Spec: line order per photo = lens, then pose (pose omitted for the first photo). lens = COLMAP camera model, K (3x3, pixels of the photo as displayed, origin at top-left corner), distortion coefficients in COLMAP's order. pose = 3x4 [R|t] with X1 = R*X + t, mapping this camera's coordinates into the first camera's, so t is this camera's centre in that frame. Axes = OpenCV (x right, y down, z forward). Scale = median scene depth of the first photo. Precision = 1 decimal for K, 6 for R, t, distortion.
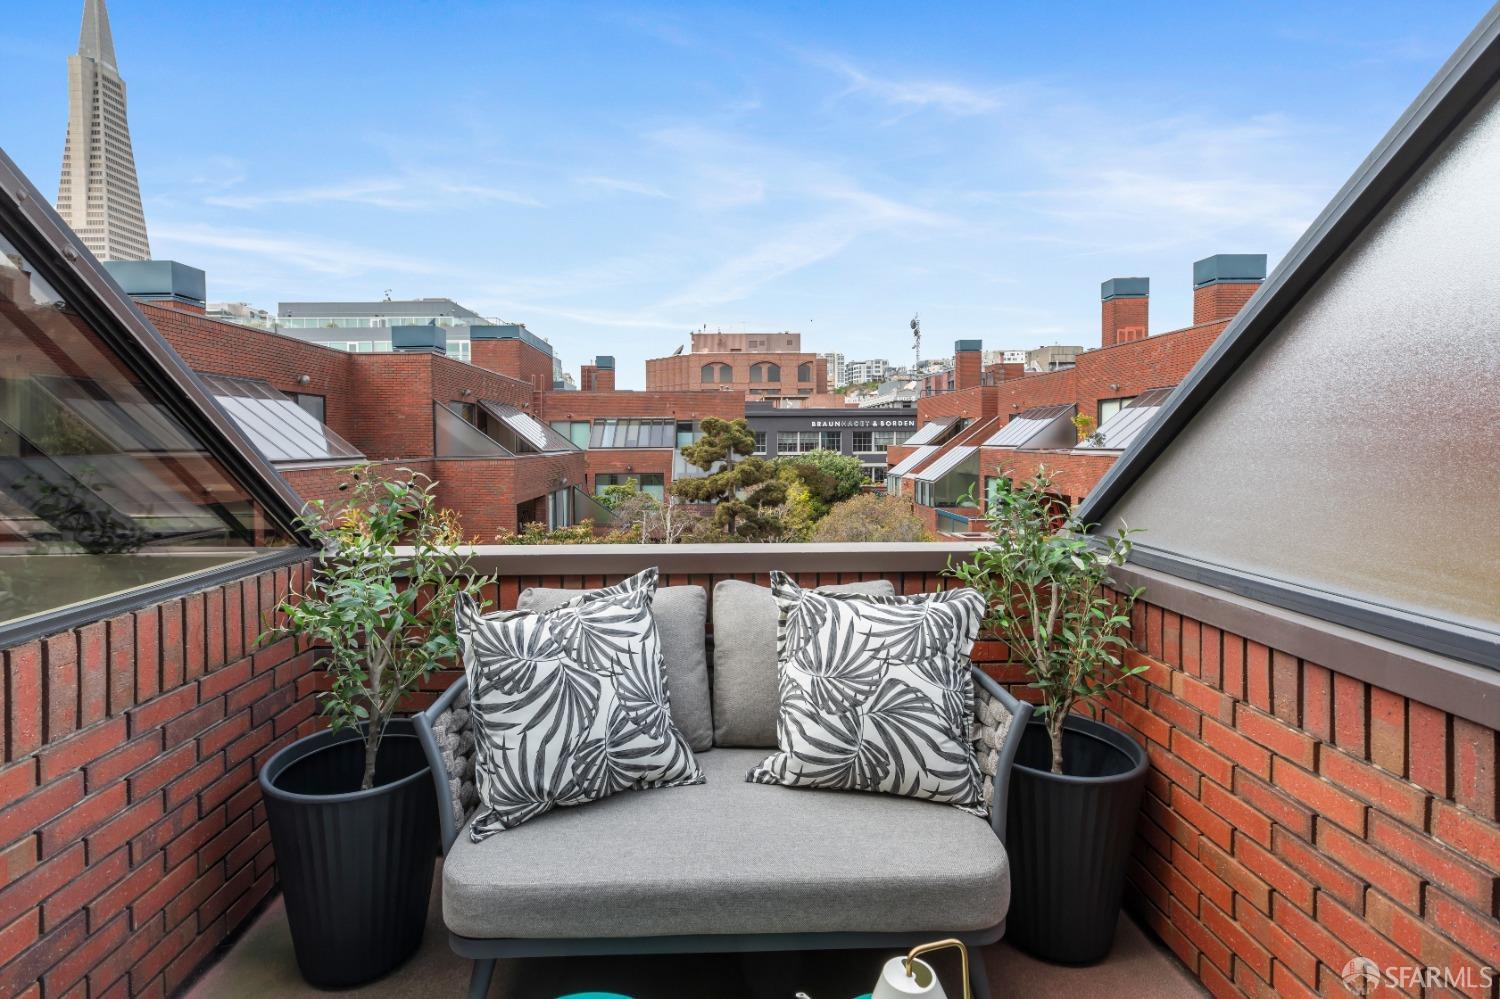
lens RADIAL K [[756.3, 0, 721.2], [0, 756.3, 451.7], [0, 0, 1]] dist [0.000525, 0.000371]
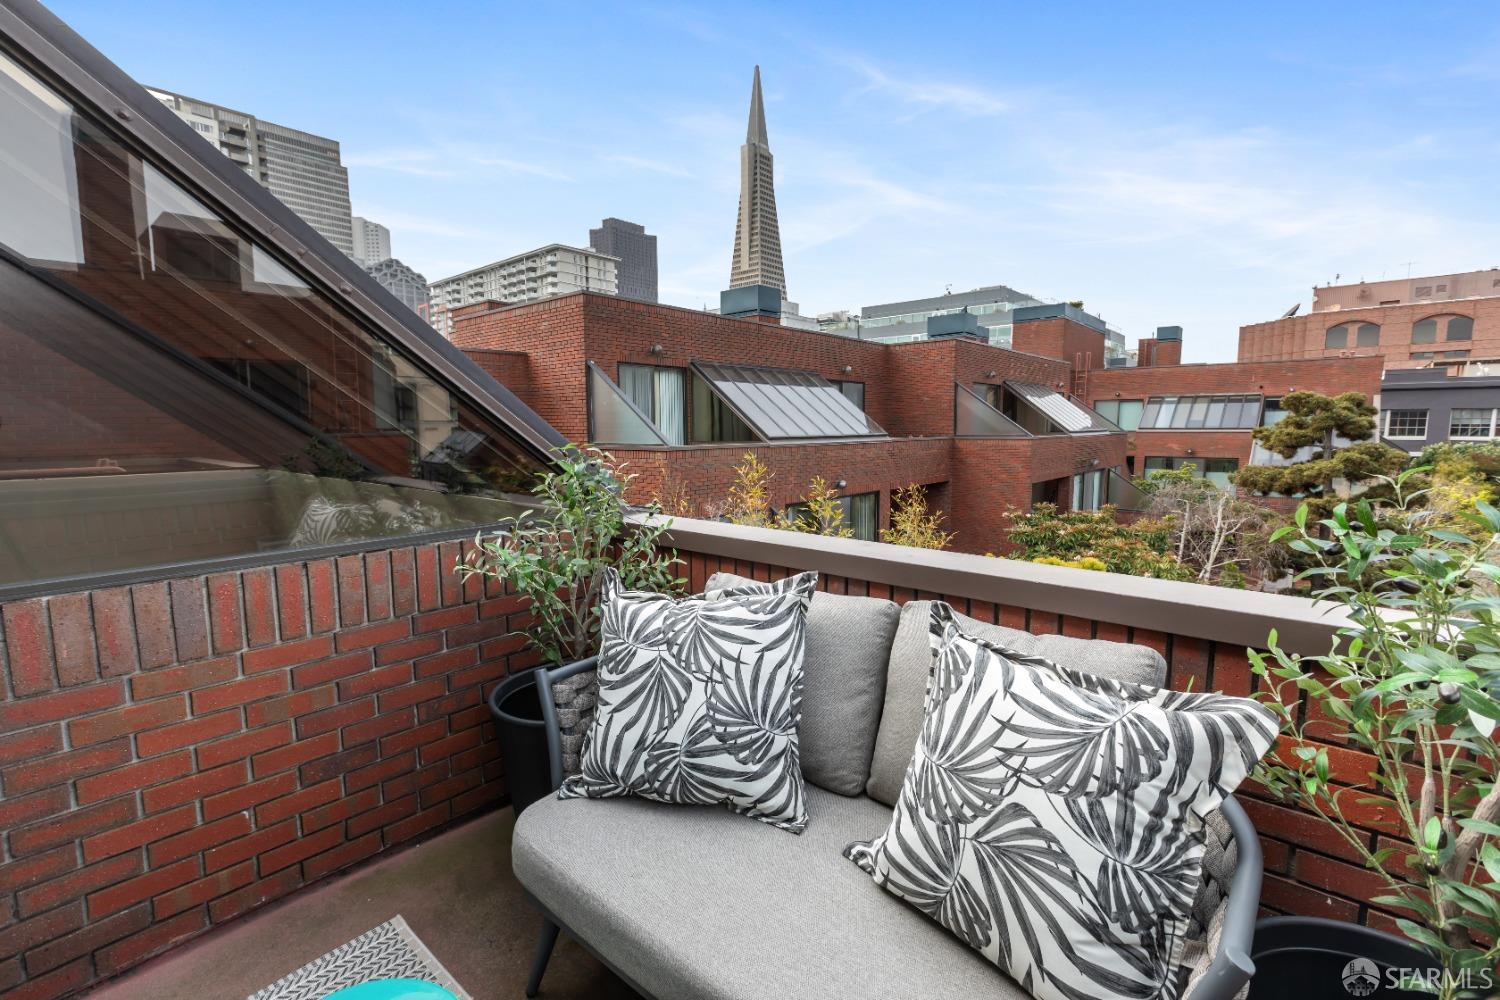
lens RADIAL K [[677.0, 0, 705.8], [0, 677.0, 496.2], [0, 0, 1]] dist [0.002304, 0.000491]
pose [[0.720657, 0.076818, -0.689023, 0.390103], [-0.010092, 0.994900, 0.100364, -0.009773], [0.693218, -0.065375, 0.717757, 0.410037]]
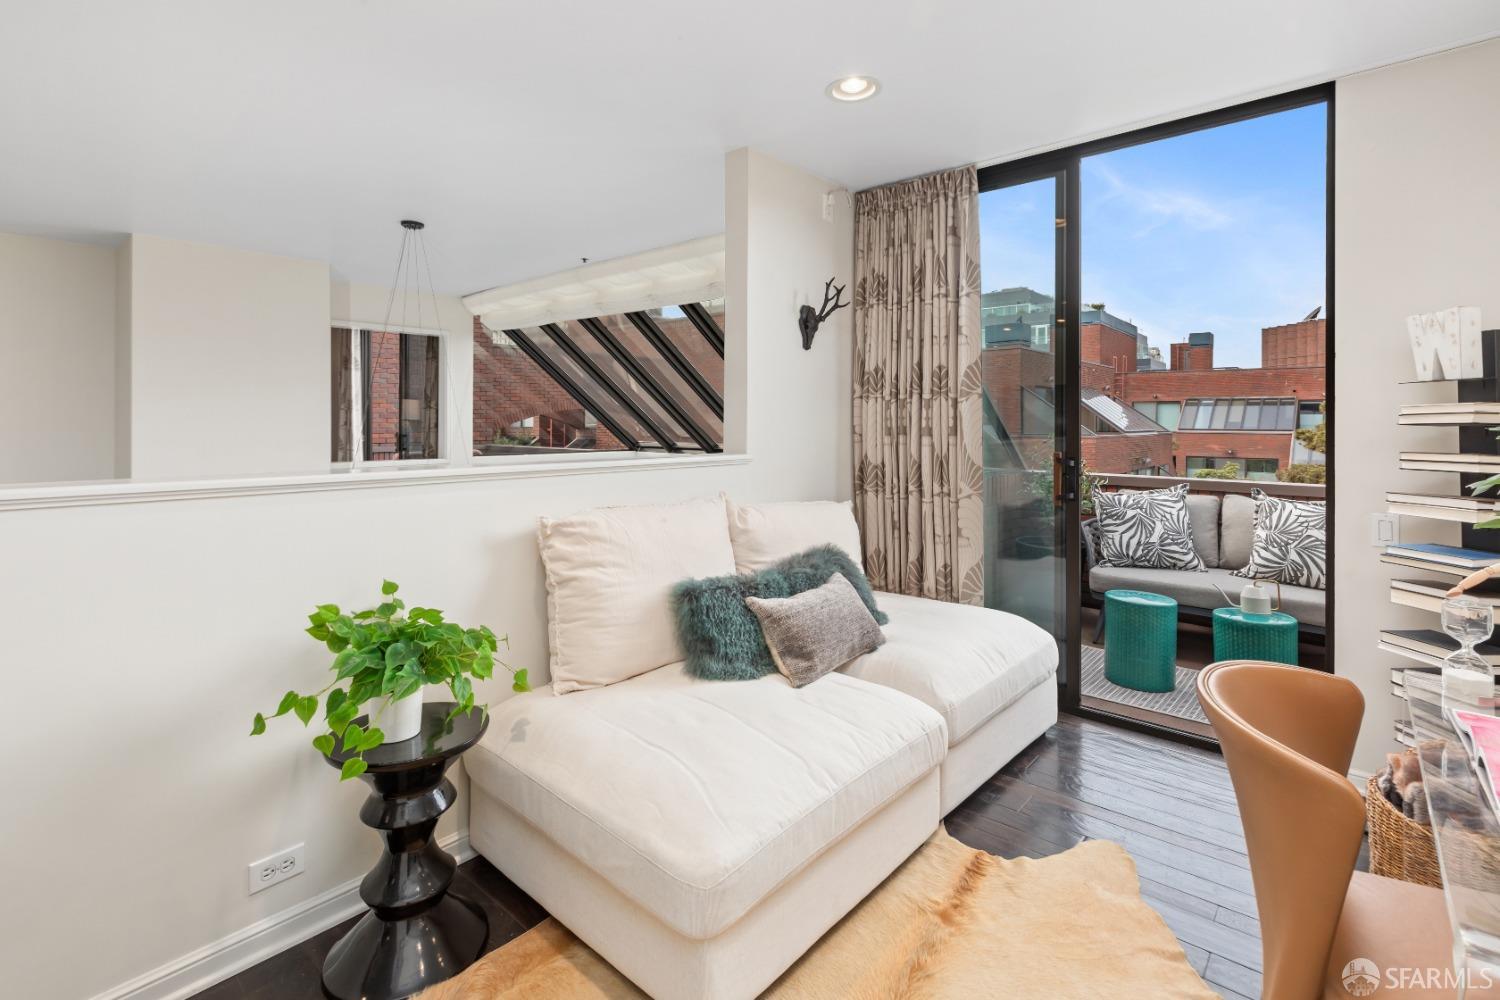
lens RADIAL K [[720.7, 0, 683.0], [0, 720.7, 417.1], [0, 0, 1]] dist [-0.000311, -0.000571]
pose [[0.710809, 0.008050, -0.703339, 0.387064], [-0.020269, 0.999754, -0.009042, 0.008947], [0.703093, 0.020683, 0.710797, -1.733152]]
